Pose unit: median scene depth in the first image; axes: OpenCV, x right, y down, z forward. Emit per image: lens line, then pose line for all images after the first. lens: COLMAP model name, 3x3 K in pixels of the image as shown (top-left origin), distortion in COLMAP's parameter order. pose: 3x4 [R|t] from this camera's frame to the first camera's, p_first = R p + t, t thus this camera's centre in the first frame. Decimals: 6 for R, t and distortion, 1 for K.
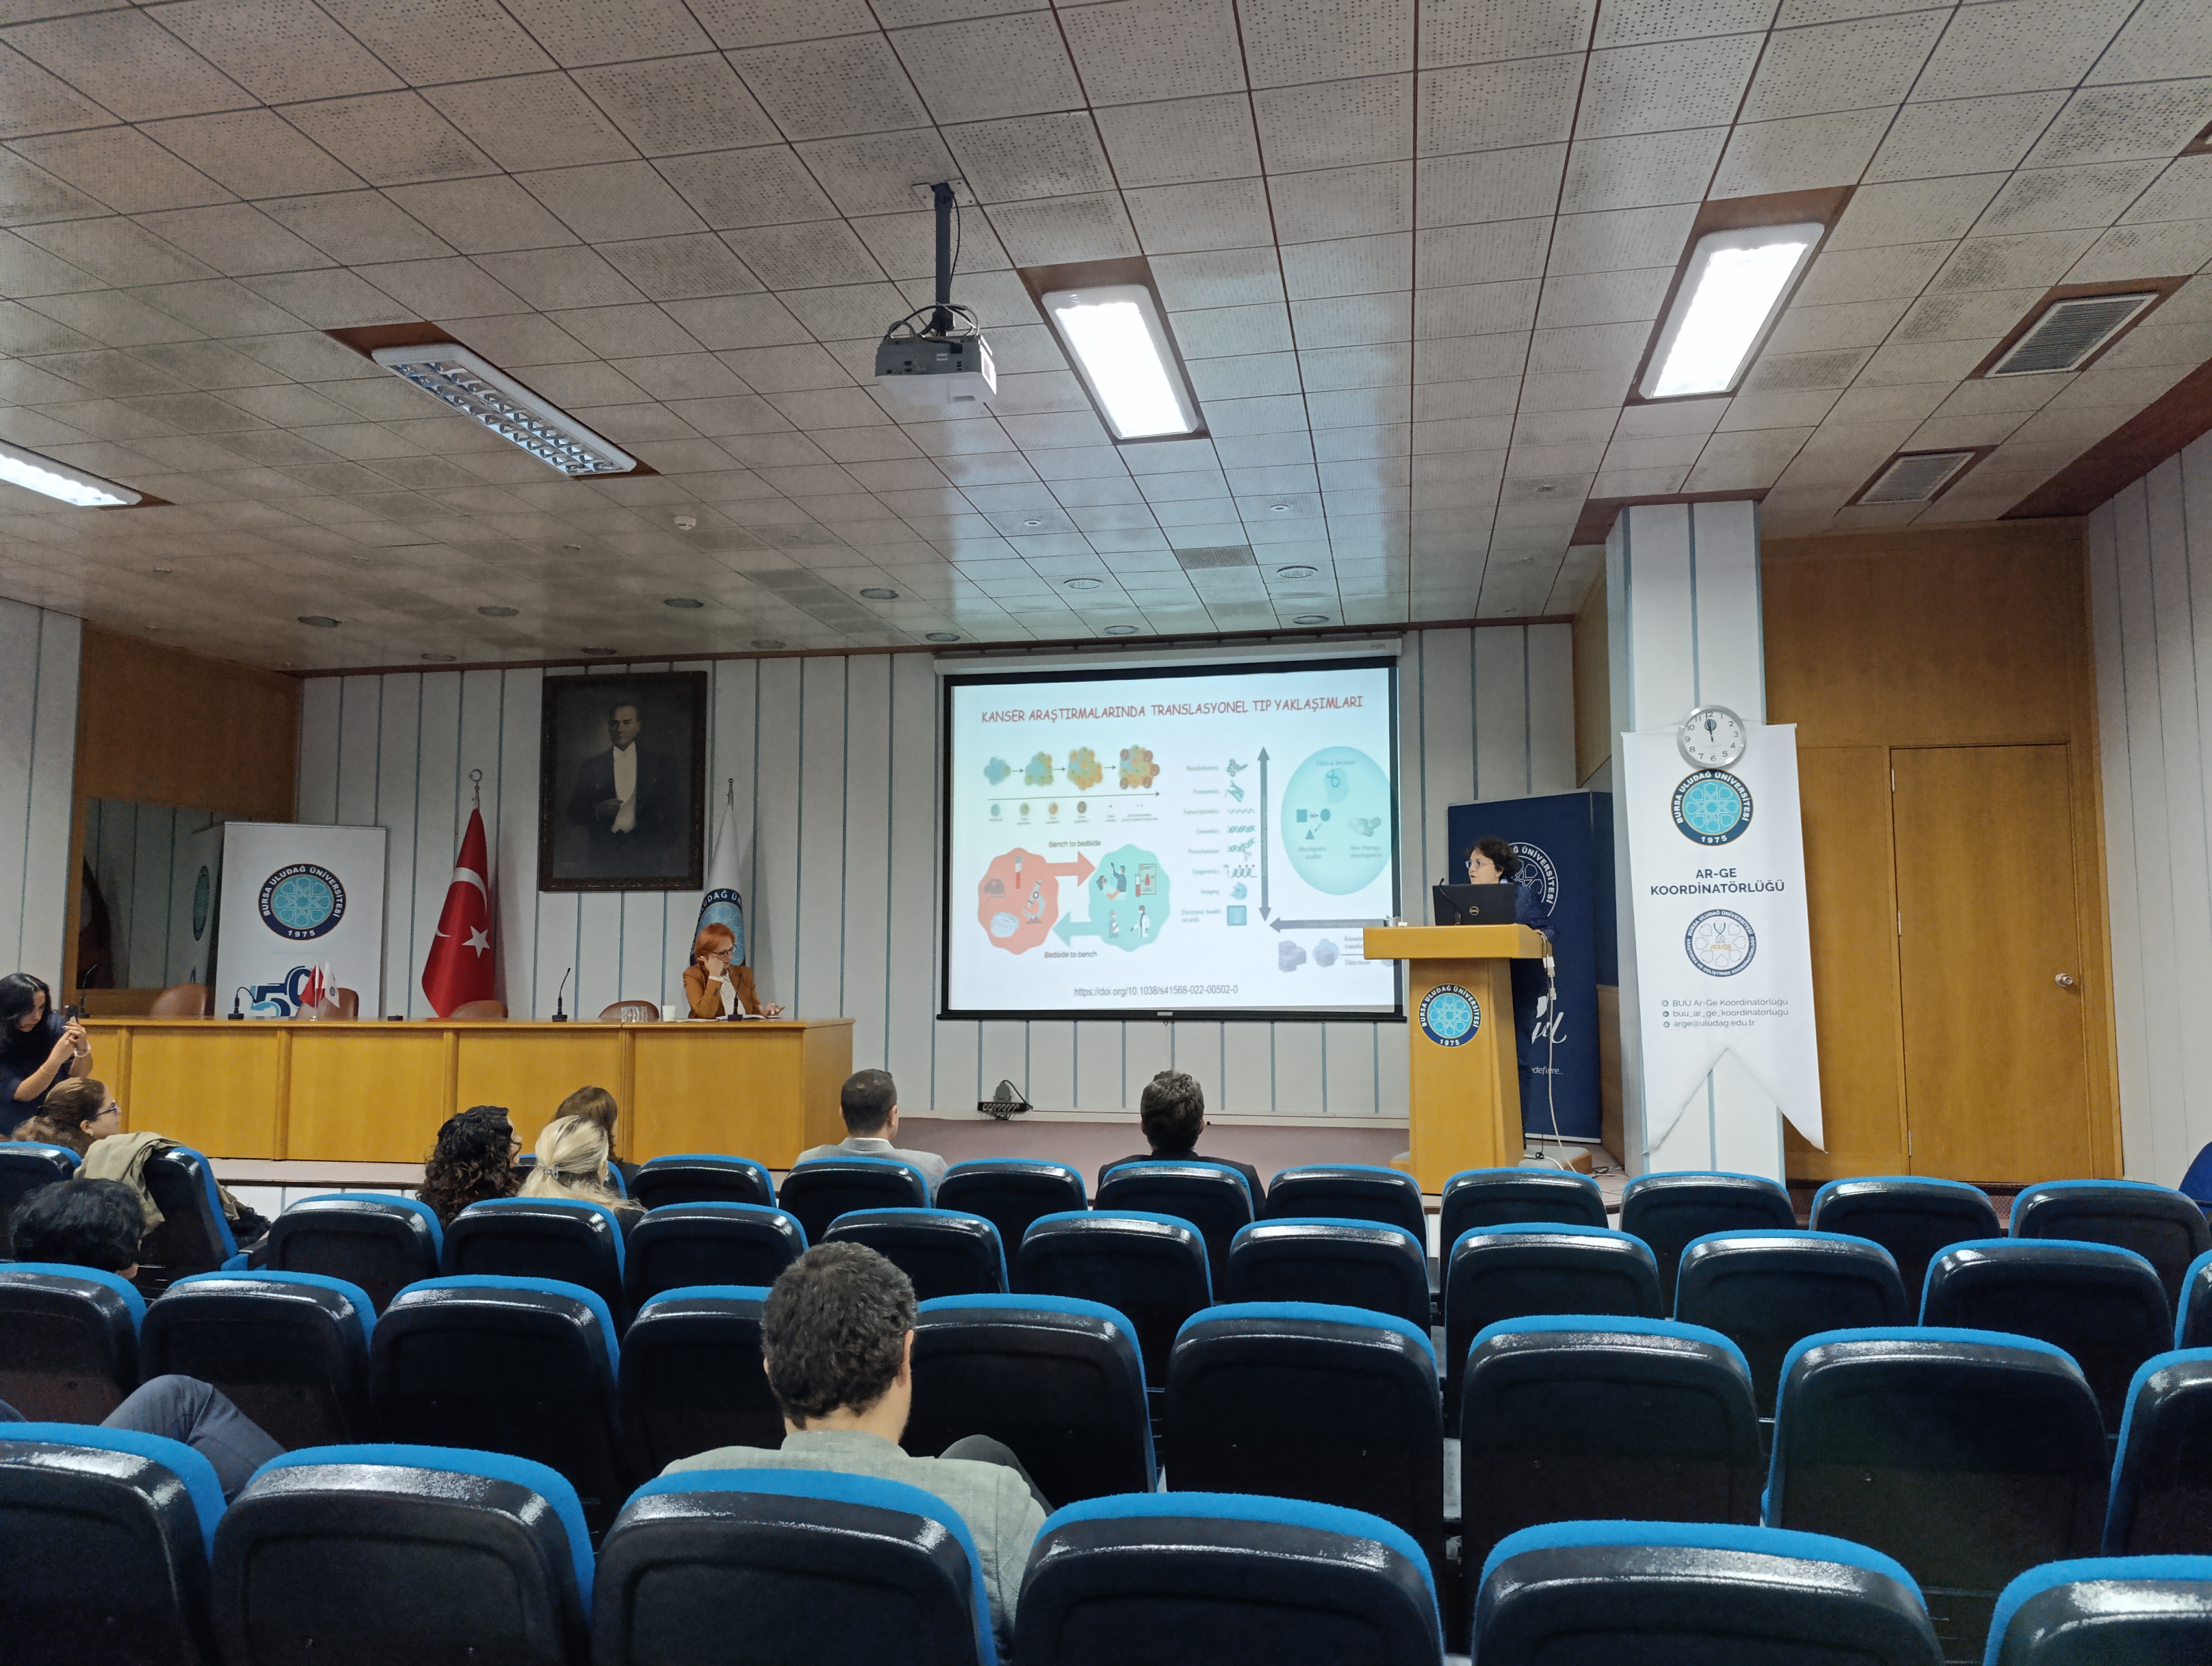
lens RADIAL K [[1512.2, 0, 1123.3], [0, 1512.2, 830.0], [0, 0, 1]] dist [0.027529, -0.028355]
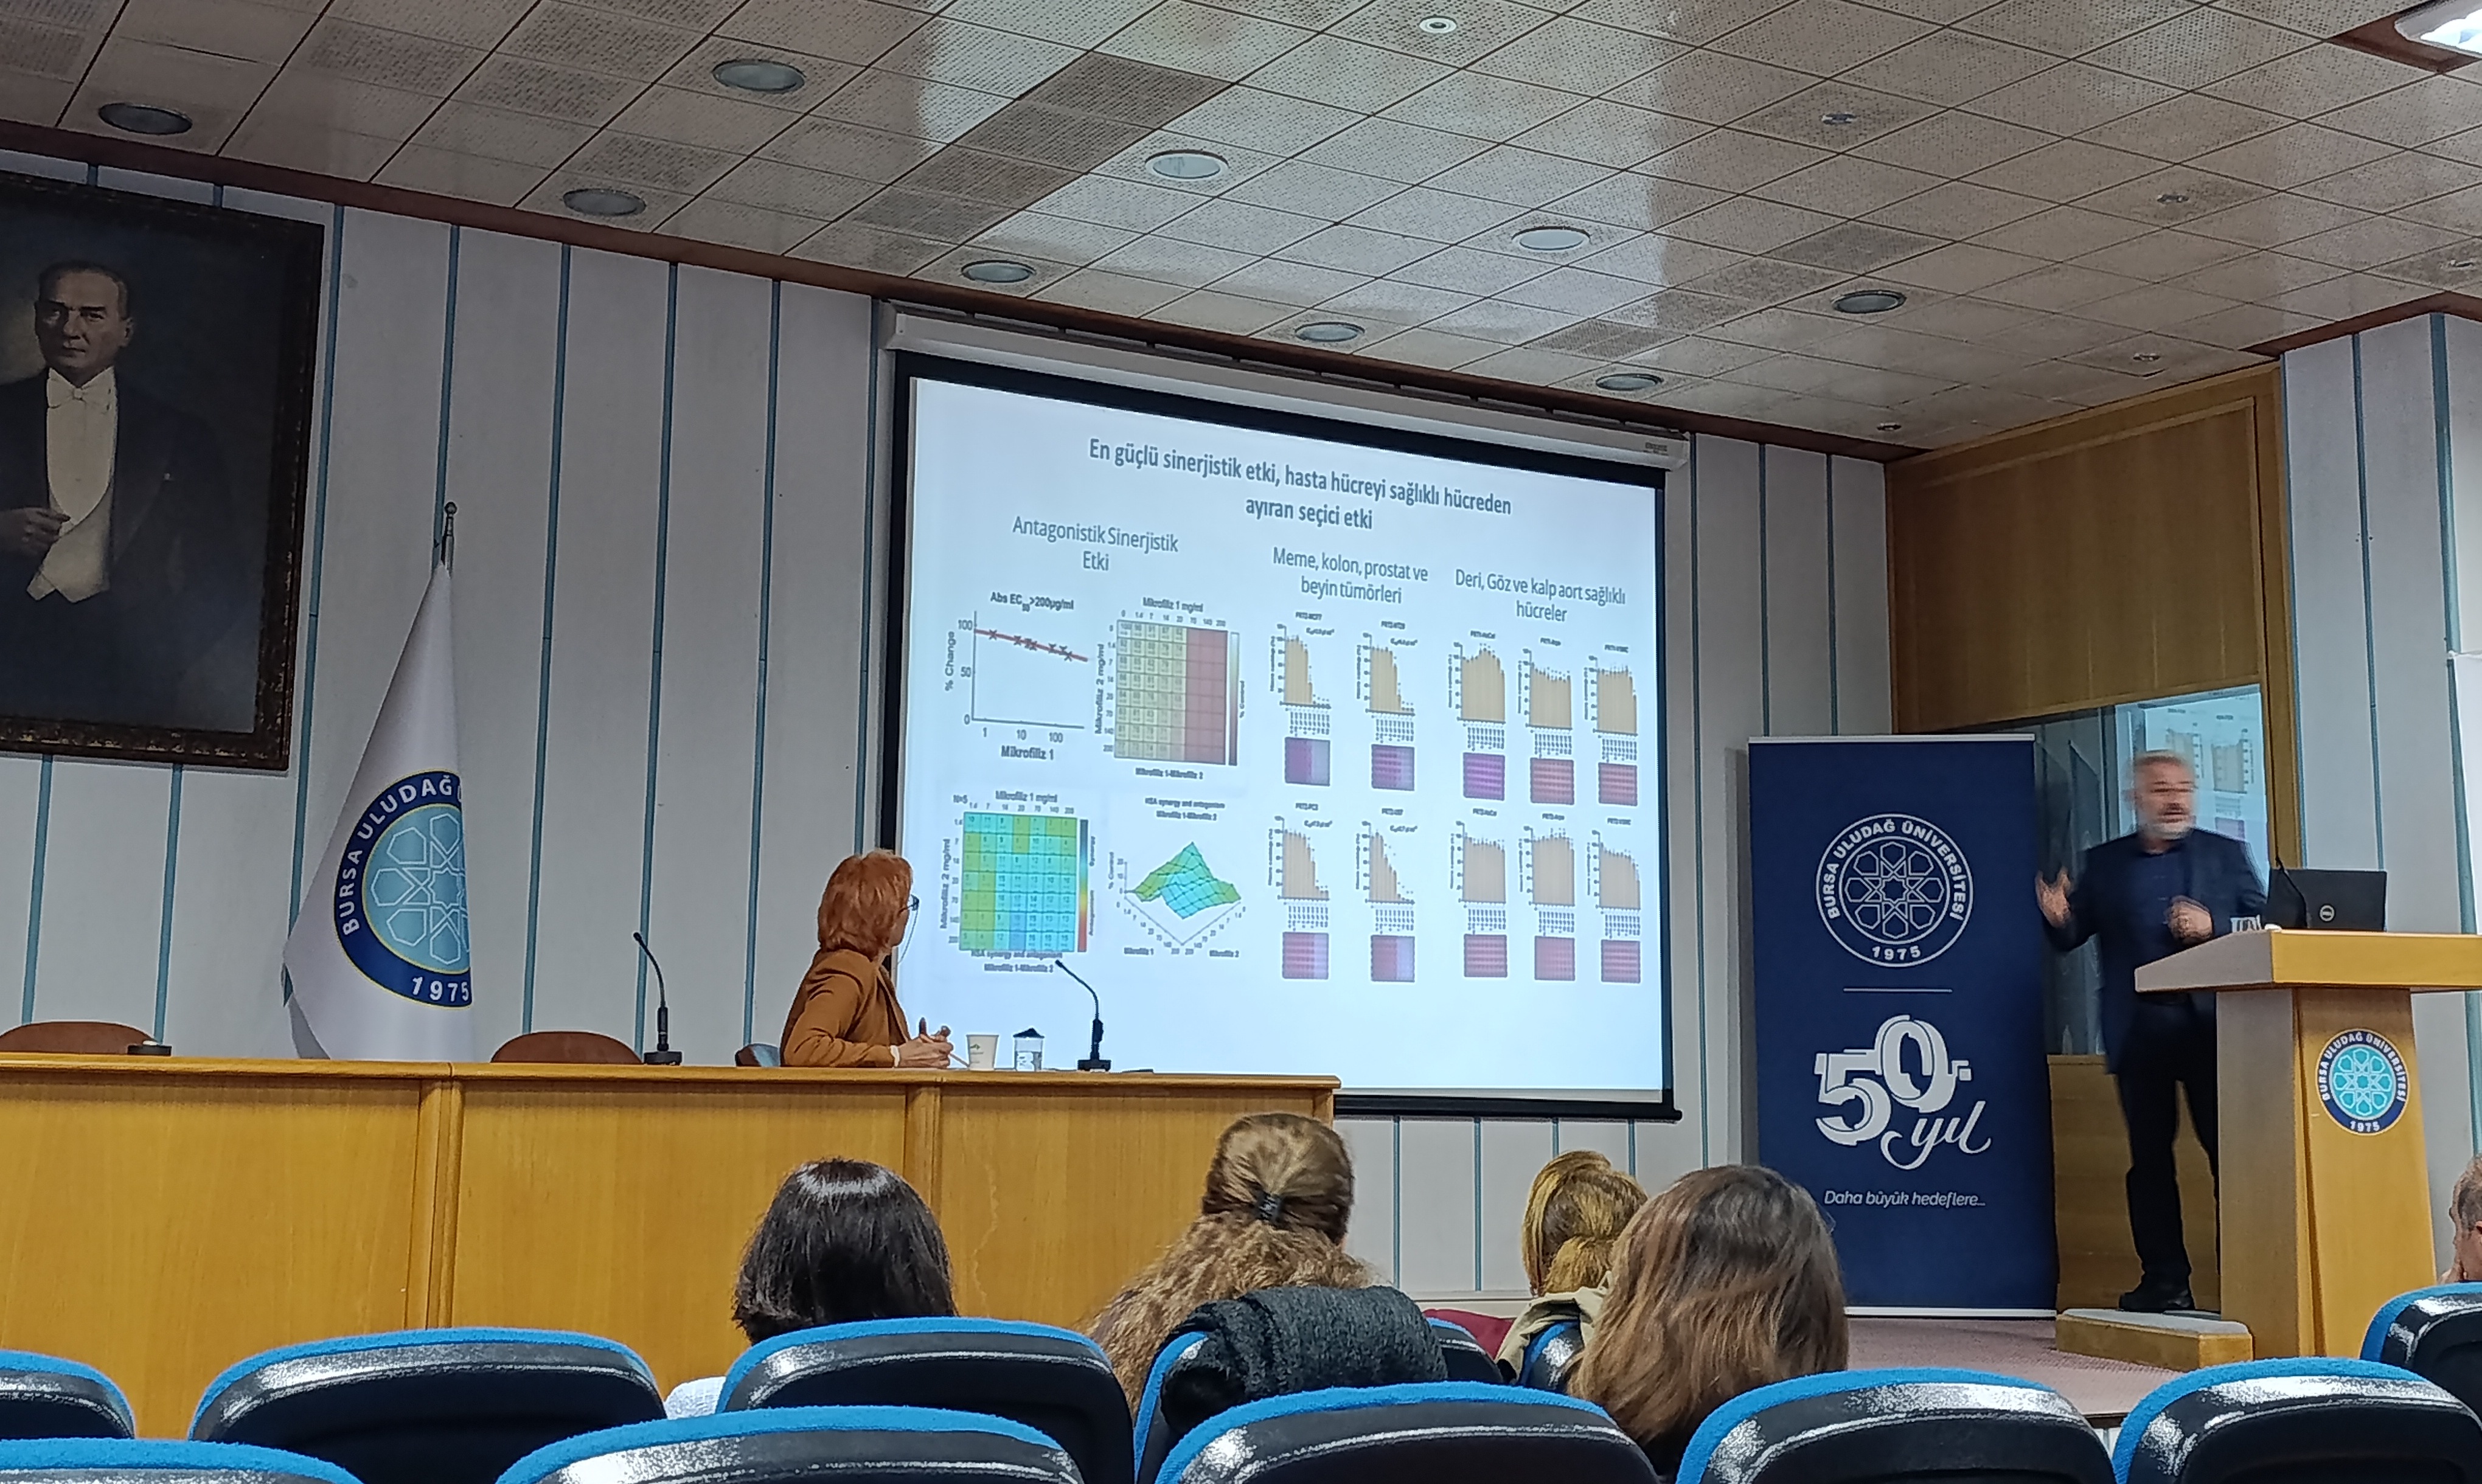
lens RADIAL K [[2884.7, 0, 1271.1], [0, 2884.7, 660.5], [0, 0, 1]] dist [0.027030, 0.000000]
pose [[0.751166, 0.116354, 0.649778, -0.871754], [-0.074390, 0.992994, -0.091815, 0.092267], [-0.655908, 0.020632, 0.754558, 0.399521]]
